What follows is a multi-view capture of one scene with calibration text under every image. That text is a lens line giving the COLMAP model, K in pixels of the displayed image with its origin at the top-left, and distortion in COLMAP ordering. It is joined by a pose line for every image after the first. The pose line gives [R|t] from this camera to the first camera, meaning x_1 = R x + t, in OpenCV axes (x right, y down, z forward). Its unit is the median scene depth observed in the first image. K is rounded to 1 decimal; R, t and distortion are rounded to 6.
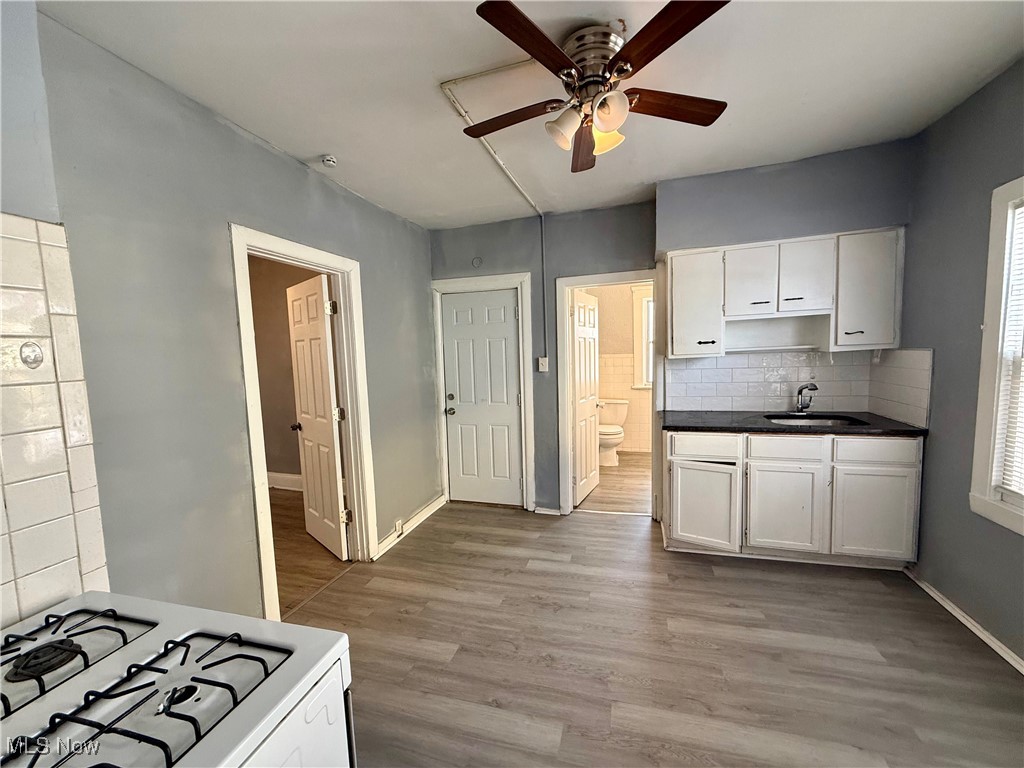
lens RADIAL K [[406.0, 0, 514.0], [0, 406.0, 381.3], [0, 0, 1]] dist [0.000082, -0.000122]
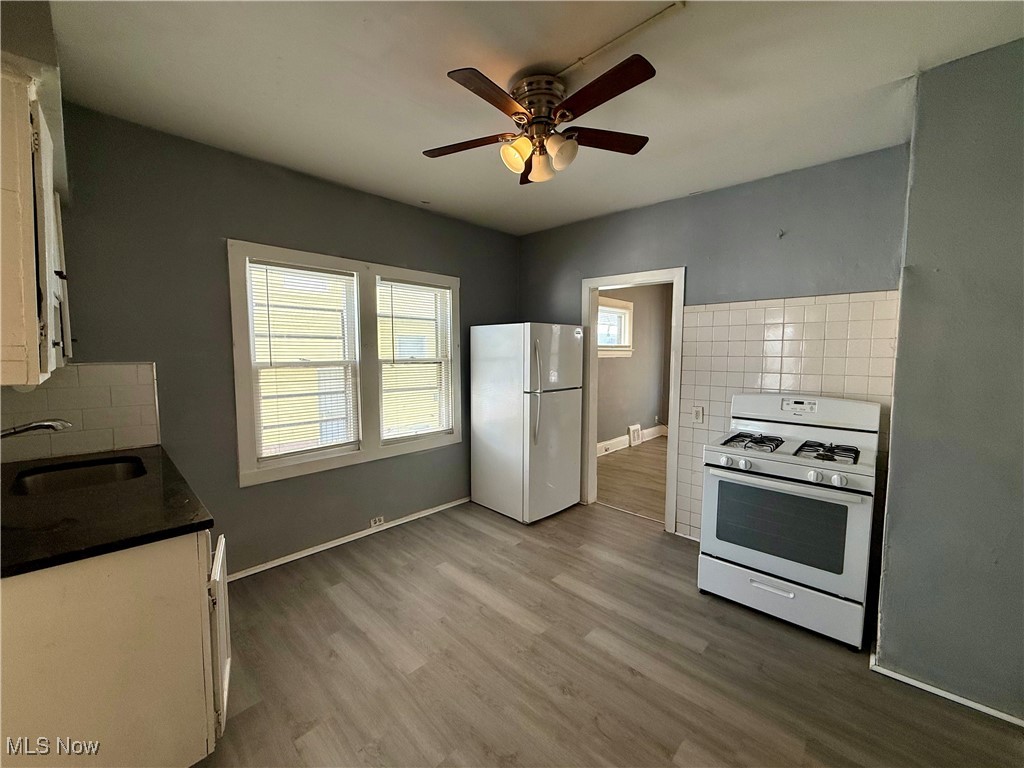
lens RADIAL K [[406.0, 0, 508.7], [0, 406.0, 382.0], [0, 0, 1]] dist [0.000082, -0.000122]
pose [[-0.882690, -0.001766, 0.469952, -0.227270], [0.069141, 0.988623, 0.133579, -0.127731], [-0.464841, 0.150402, -0.872526, 1.759576]]
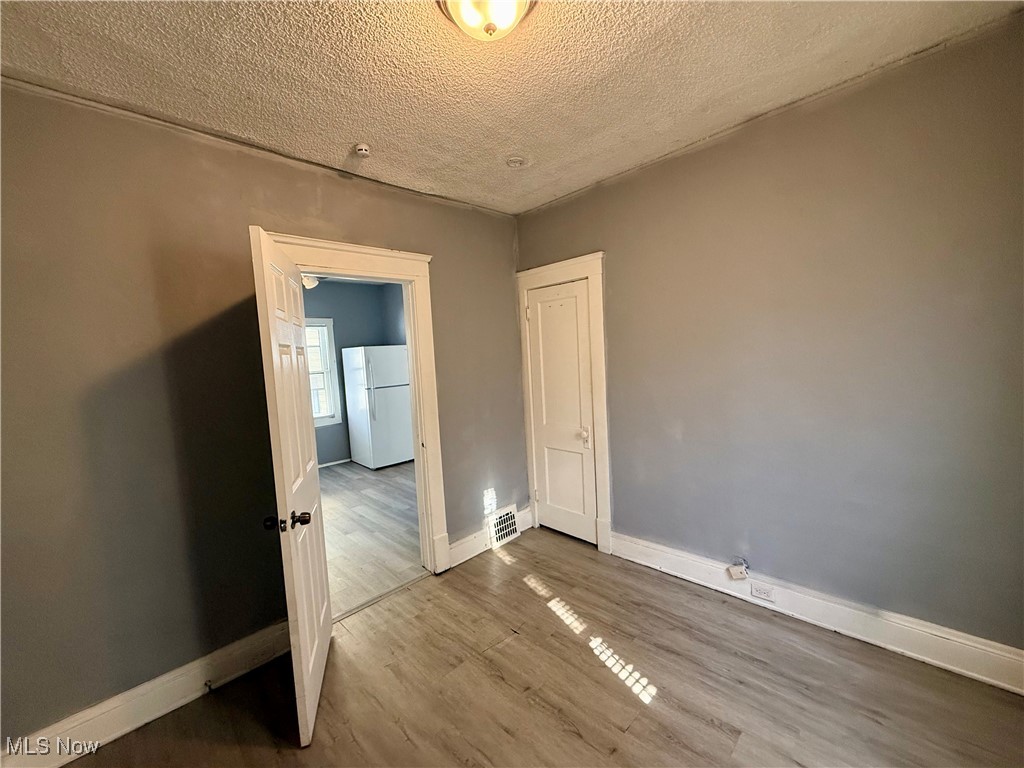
lens RADIAL K [[406.0, 0, 509.1], [0, 406.0, 384.8], [0, 0, 1]] dist [0.000082, -0.000122]
pose [[-0.866116, 0.041360, 0.498130, -1.736709], [0.122329, 0.983805, 0.131012, -0.126729], [-0.484644, 0.174407, -0.857148, 2.162503]]
